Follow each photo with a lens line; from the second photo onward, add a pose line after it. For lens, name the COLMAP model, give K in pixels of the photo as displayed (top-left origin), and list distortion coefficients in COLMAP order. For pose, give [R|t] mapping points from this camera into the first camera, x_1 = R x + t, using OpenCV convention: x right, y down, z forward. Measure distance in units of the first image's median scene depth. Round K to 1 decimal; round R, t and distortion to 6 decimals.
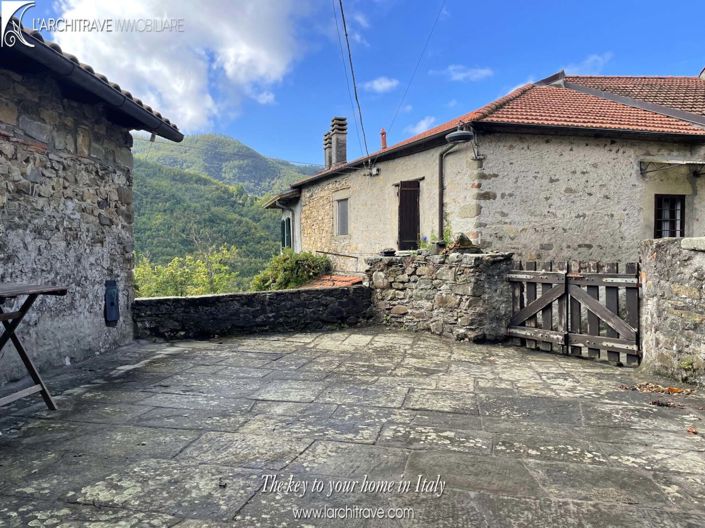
lens RADIAL K [[548.5, 0, 354.7], [0, 548.5, 263.0], [0, 0, 1]] dist [0.045363, -0.027098]
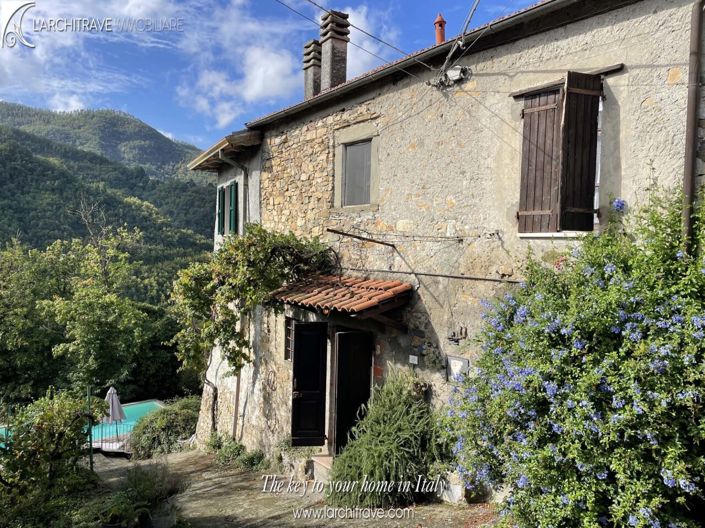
lens RADIAL K [[548.5, 0, 349.3], [0, 548.5, 264.3], [0, 0, 1]] dist [0.045363, -0.027098]
pose [[0.986716, 0.030157, 0.159633, -0.102036], [-0.032718, 0.999374, 0.013438, 0.002096], [-0.159127, -0.018482, 0.987085, 0.390790]]
